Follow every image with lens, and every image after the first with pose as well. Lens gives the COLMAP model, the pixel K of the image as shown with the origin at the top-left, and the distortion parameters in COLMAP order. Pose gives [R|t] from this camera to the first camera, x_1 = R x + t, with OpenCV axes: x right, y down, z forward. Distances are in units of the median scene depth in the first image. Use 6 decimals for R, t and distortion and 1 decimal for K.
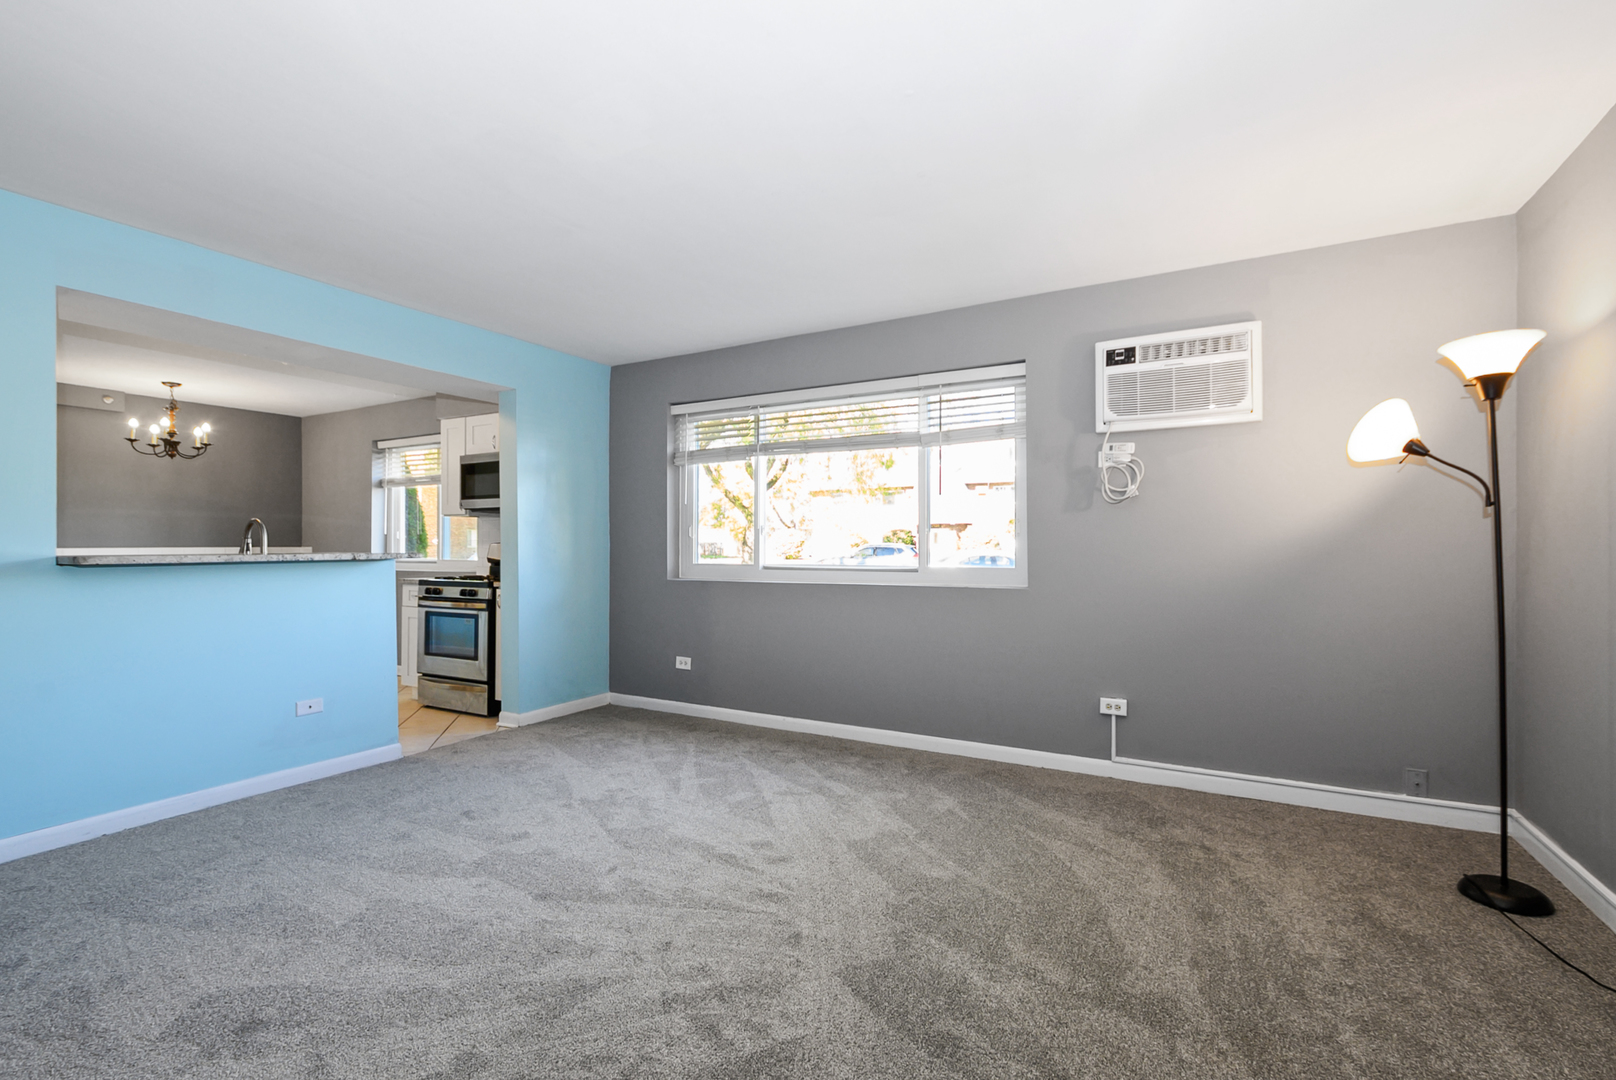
lens RADIAL K [[733.4, 0, 825.4], [0, 733.4, 535.4], [0, 0, 1]] dist [0.008197, -0.002903]
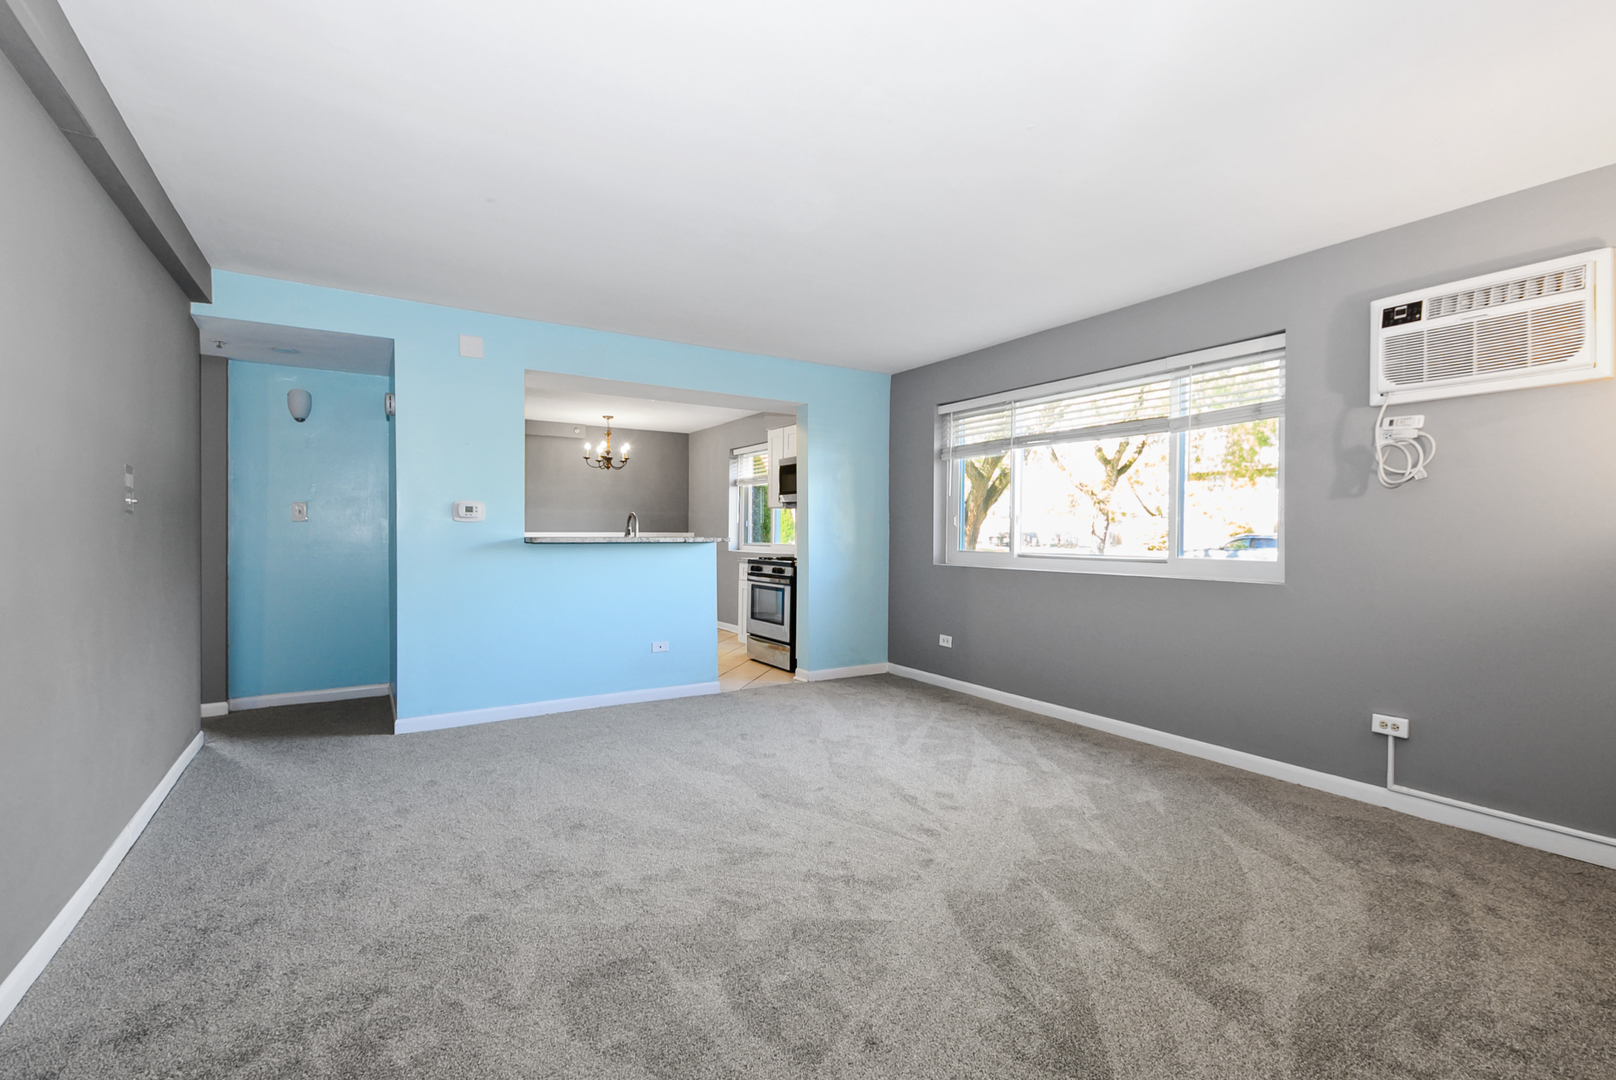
lens RADIAL K [[733.4, 0, 804.0], [0, 733.4, 532.9], [0, 0, 1]] dist [0.008197, -0.002903]
pose [[0.873335, 0.007174, -0.487067, 0.211979], [-0.001316, 0.999923, 0.012367, -0.001179], [0.487118, -0.010159, 0.873277, -0.079975]]
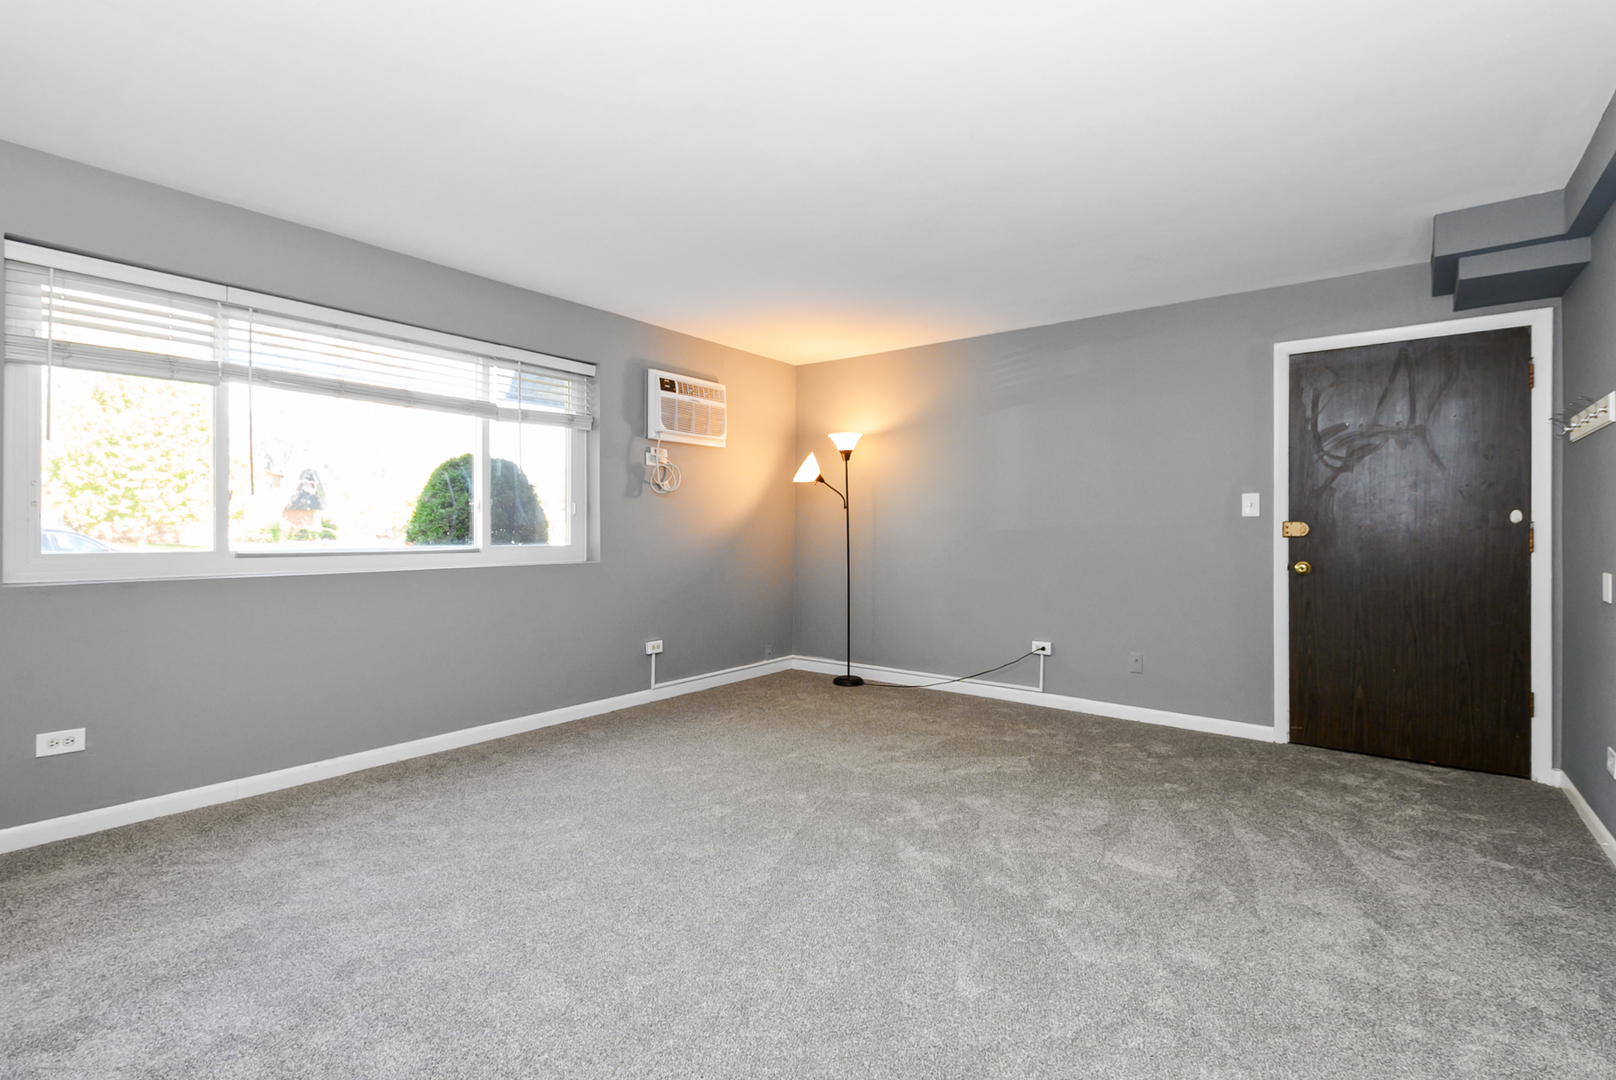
lens RADIAL K [[733.4, 0, 812.4], [0, 733.4, 534.0], [0, 0, 1]] dist [0.008197, -0.002903]
pose [[0.145677, -0.007833, 0.989301, -0.875075], [-0.022402, 0.999686, 0.011214, 0.007455], [-0.989078, -0.023796, 0.145456, 0.530000]]
